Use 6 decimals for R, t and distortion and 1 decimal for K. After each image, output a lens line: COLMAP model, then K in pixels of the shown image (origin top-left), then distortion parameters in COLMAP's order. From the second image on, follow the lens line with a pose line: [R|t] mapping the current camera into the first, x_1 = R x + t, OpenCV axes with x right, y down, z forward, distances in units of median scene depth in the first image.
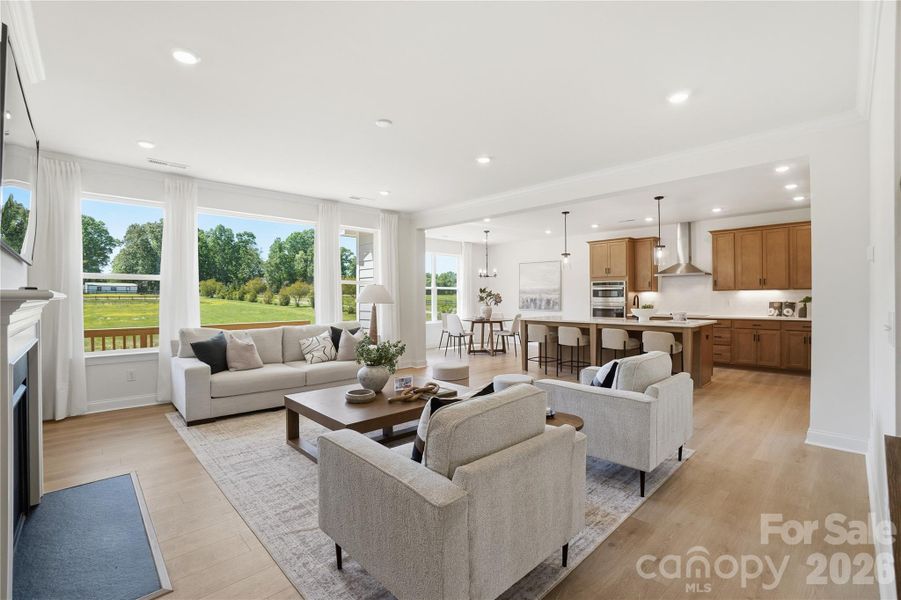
lens RADIAL K [[399.0, 0, 447.2], [0, 399.0, 302.8], [0, 0, 1]] dist [-0.041472, 0.000206]
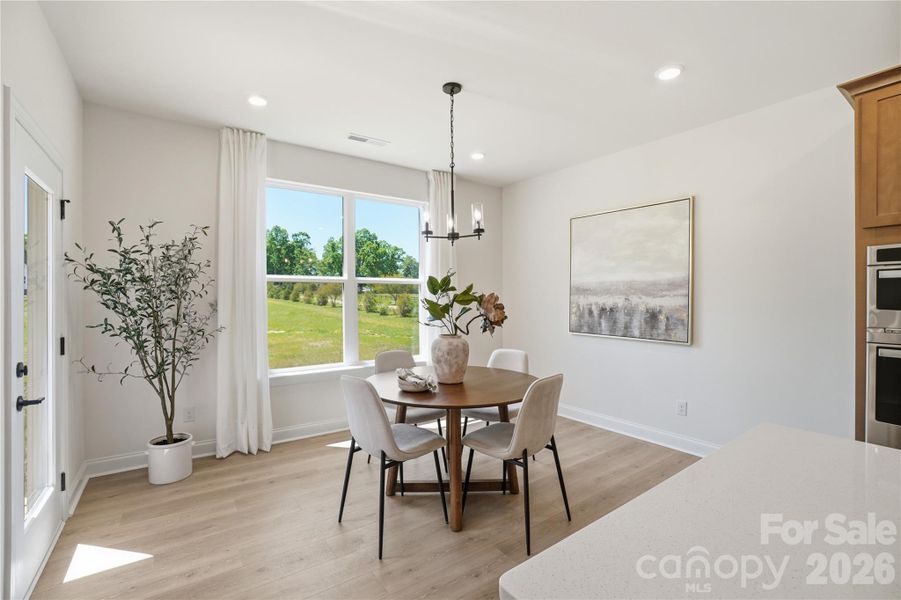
lens RADIAL K [[396.6, 0, 447.1], [0, 396.6, 302.0], [0, 0, 1]] dist [-0.019380, 0.000152]
pose [[0.990078, 0.003677, -0.140473, 0.019893], [-0.003668, 0.999993, 0.000326, -0.002572], [0.140473, 0.000192, 0.990084, 0.102356]]
